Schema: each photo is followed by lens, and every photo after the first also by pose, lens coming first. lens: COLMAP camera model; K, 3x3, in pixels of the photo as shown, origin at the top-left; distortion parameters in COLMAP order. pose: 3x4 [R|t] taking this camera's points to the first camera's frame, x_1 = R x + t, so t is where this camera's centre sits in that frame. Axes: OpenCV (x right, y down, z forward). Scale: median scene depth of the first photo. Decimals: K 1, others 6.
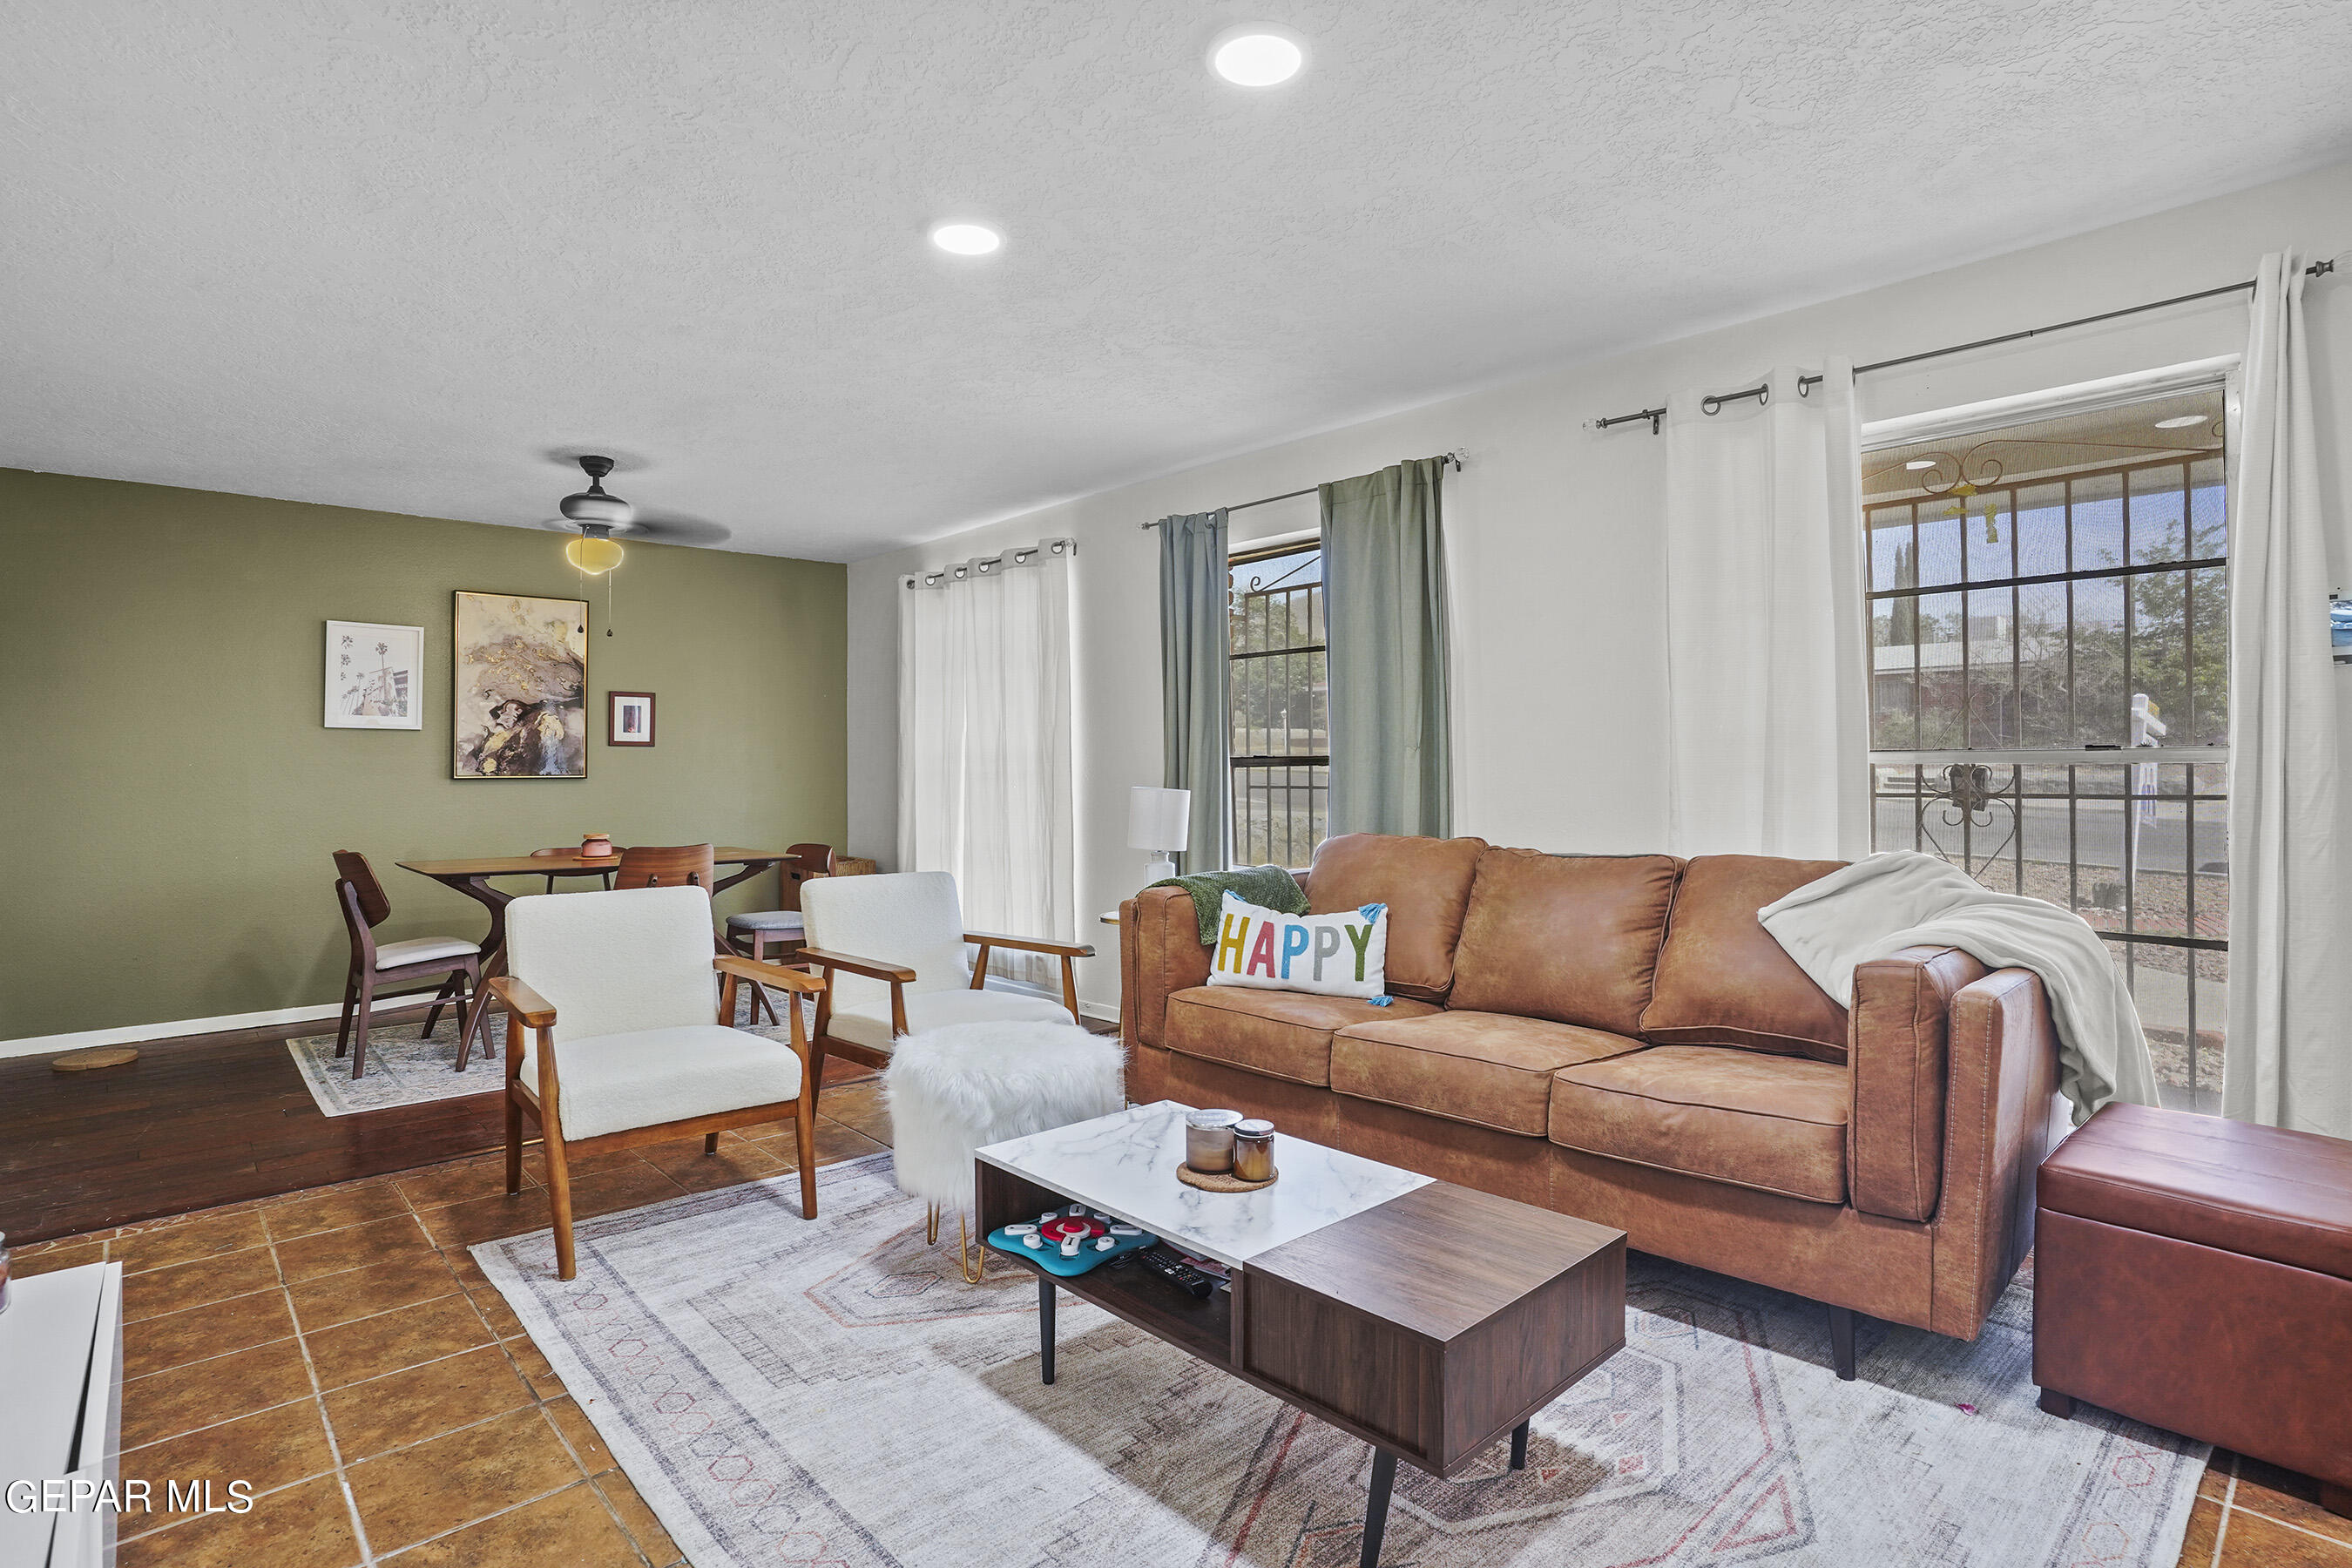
lens RADIAL K [[1154.0, 0, 1168.9], [0, 1154.0, 789.0], [0, 0, 1]] dist [-0.018199, -0.006782]
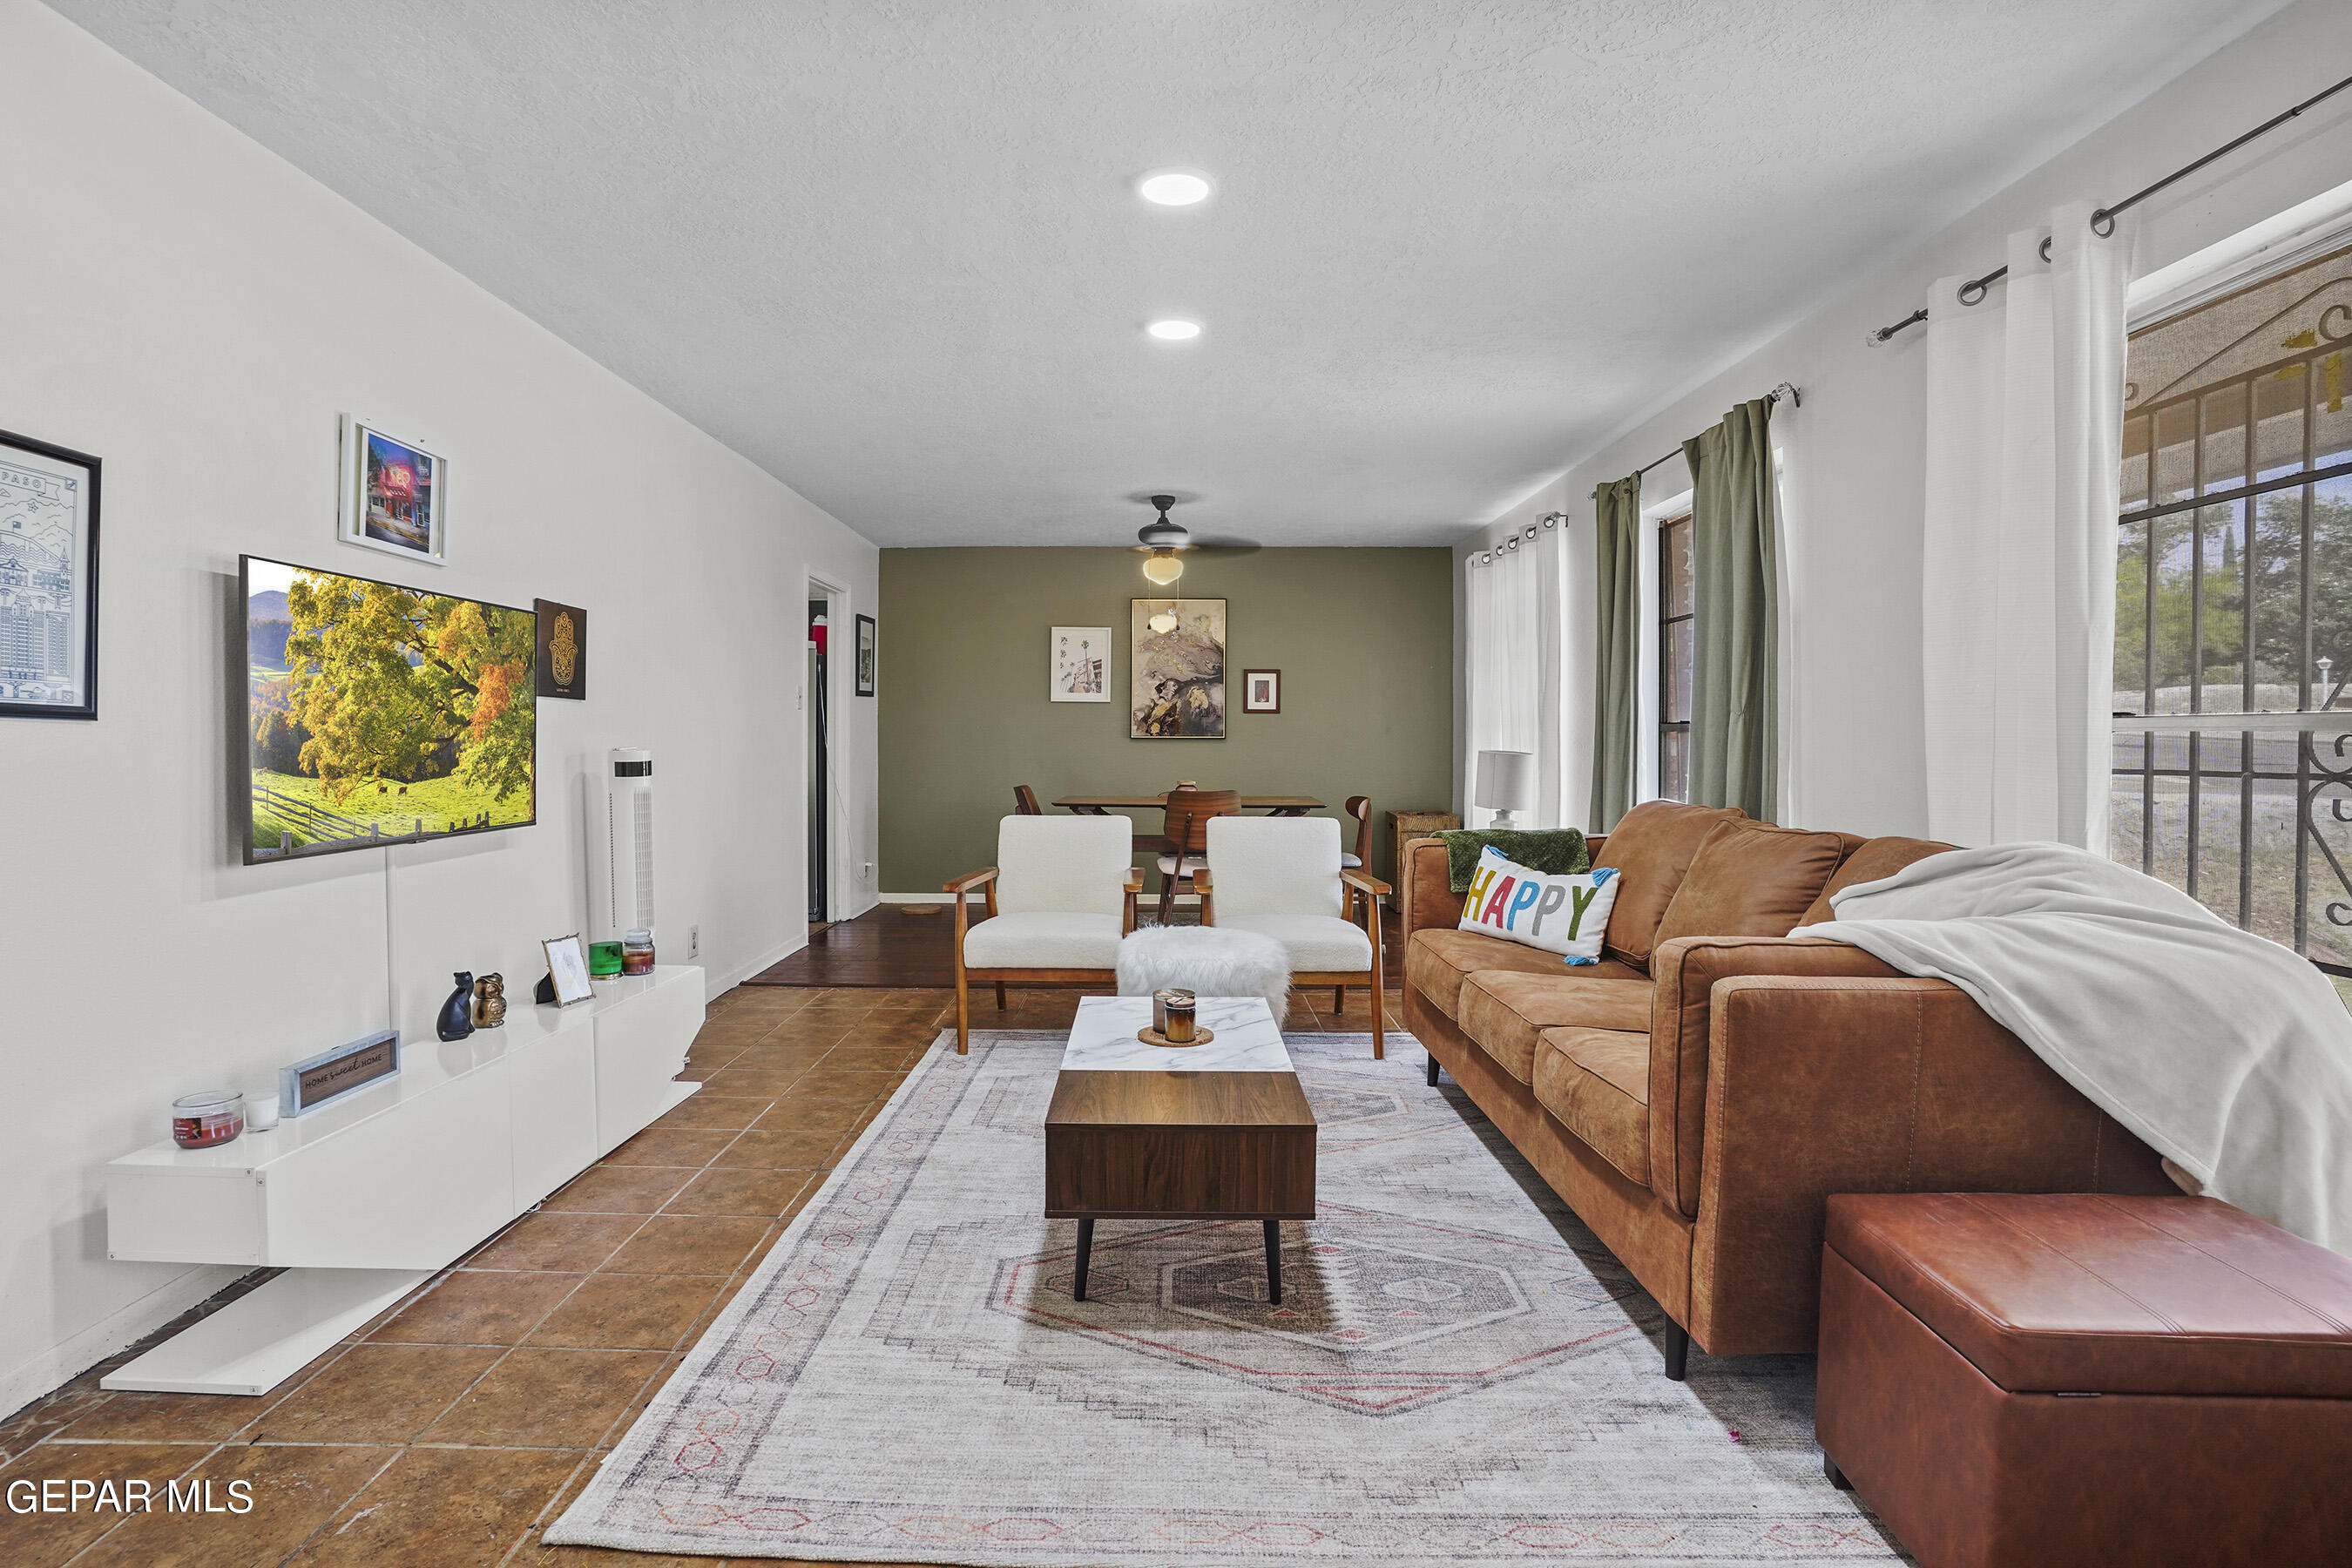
lens RADIAL K [[1154.0, 0, 1186.9], [0, 1154.0, 770.9], [0, 0, 1]] dist [-0.018199, -0.006782]
pose [[0.748427, 0.028978, -0.662584, 0.543116], [-0.020831, 0.999579, 0.020186, 0.003220], [0.662890, -0.001306, 0.748716, 0.013456]]
